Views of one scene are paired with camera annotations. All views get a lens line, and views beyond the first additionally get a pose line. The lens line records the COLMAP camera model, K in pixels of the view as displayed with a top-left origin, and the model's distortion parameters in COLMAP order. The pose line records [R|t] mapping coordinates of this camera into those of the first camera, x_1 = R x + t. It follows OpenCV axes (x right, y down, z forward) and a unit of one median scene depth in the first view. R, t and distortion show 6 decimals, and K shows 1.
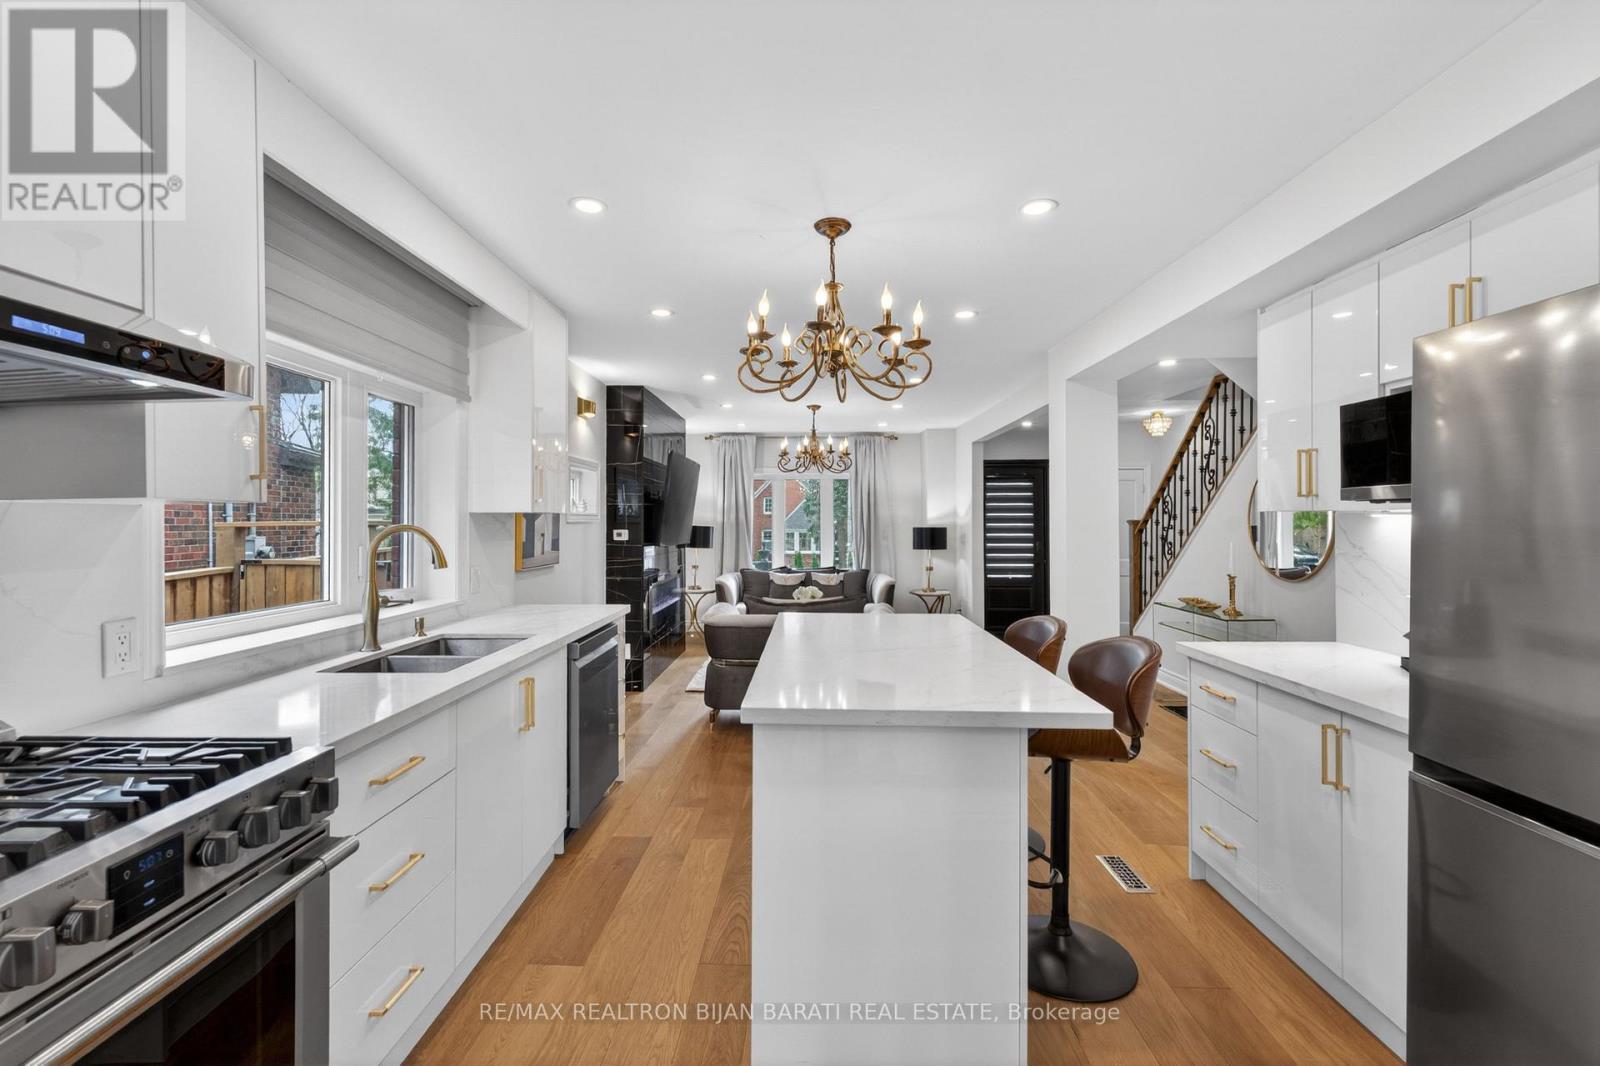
lens RADIAL K [[699.6, 0, 793.7], [0, 699.6, 518.7], [0, 0, 1]] dist [0.002252, 0.000086]
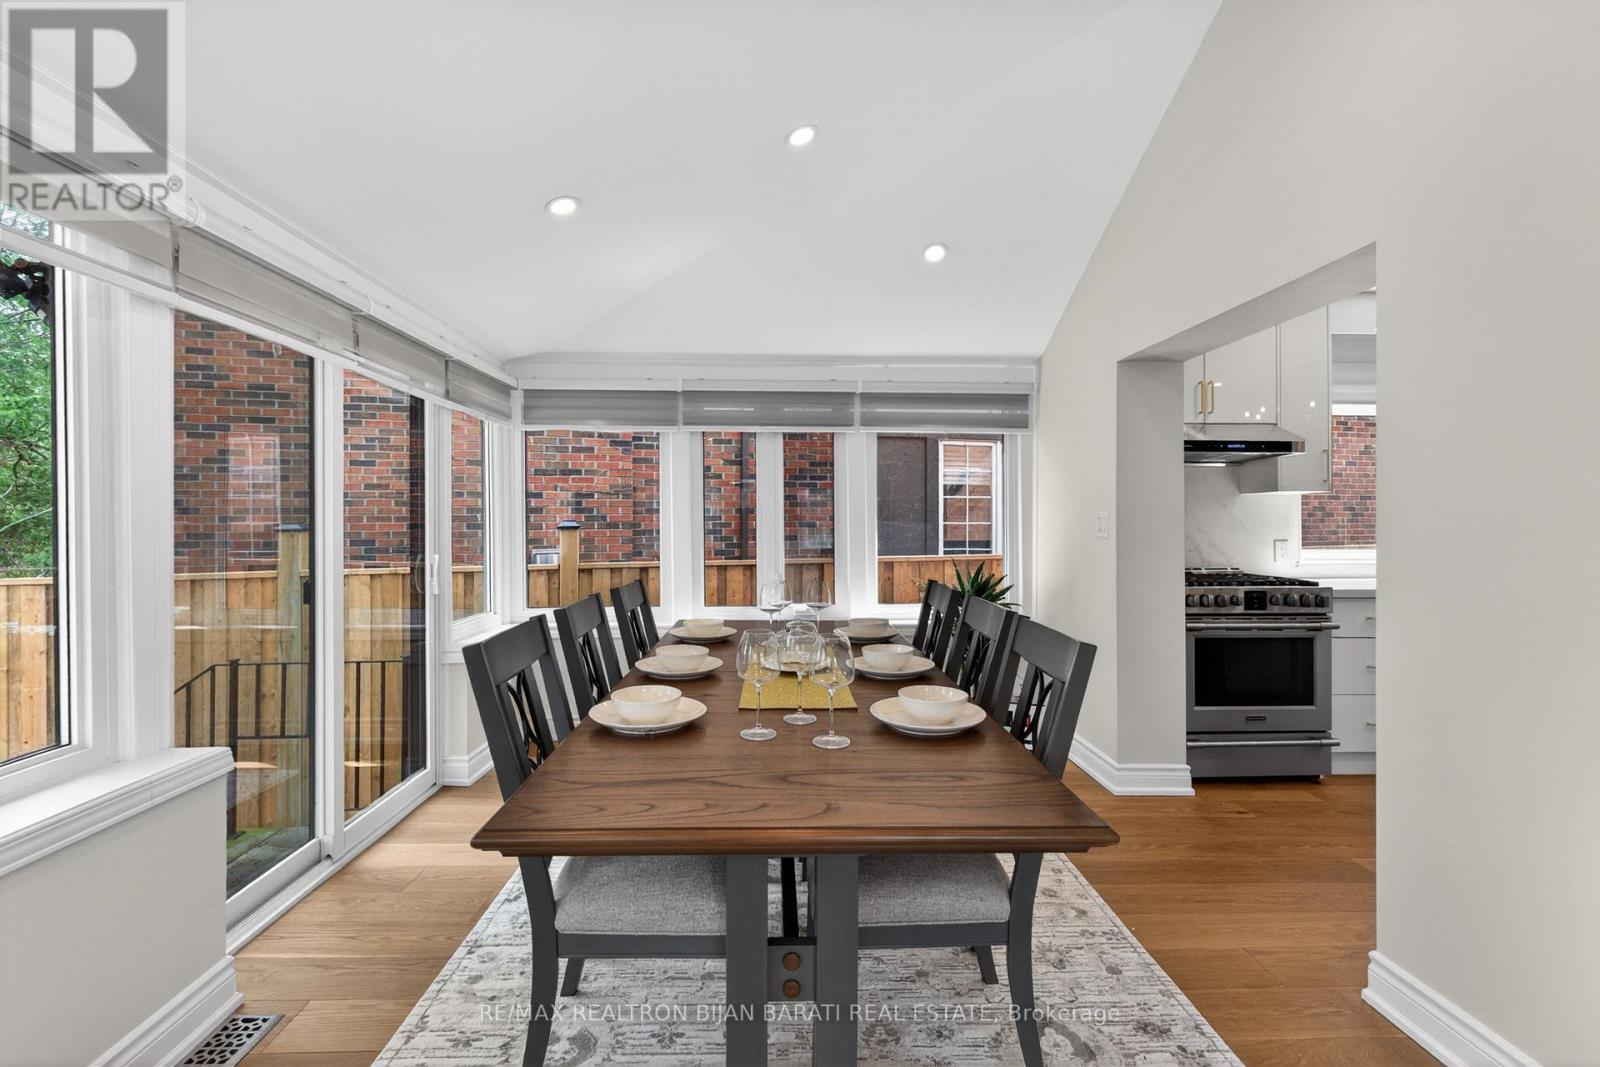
lens RADIAL K [[699.6, 0, 793.7], [0, 699.6, 519.2], [0, 0, 1]] dist [0.002252, 0.000086]
pose [[0.059295, 0.001618, -0.998239, 0.422580], [0.004582, 0.999988, 0.001893, 0.016587], [0.998230, -0.004686, 0.059287, -0.261792]]
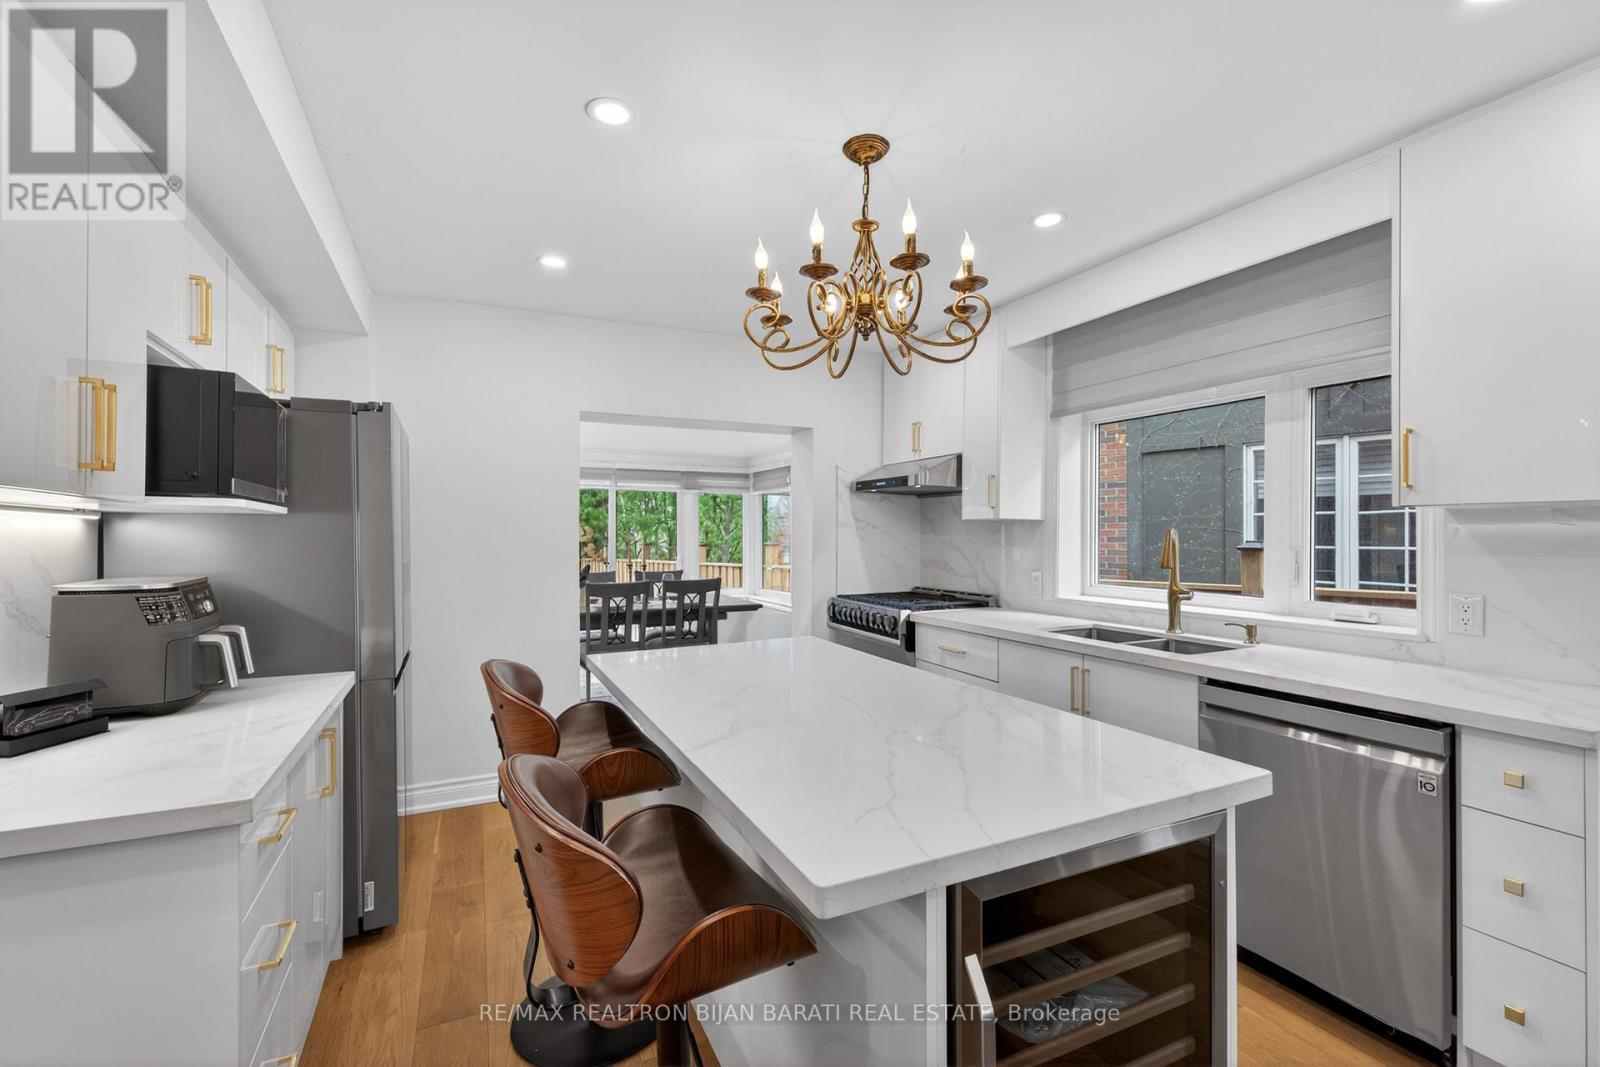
lens RADIAL K [[690.8, 0, 802.8], [0, 690.8, 531.2], [0, 0, 1]] dist [0.001793, 0.000038]
pose [[-0.886028, 0.000459, -0.463631, 0.225633], [0.004978, 0.999951, -0.008525, 0.009143], [0.463605, -0.009862, -0.885987, 0.773558]]
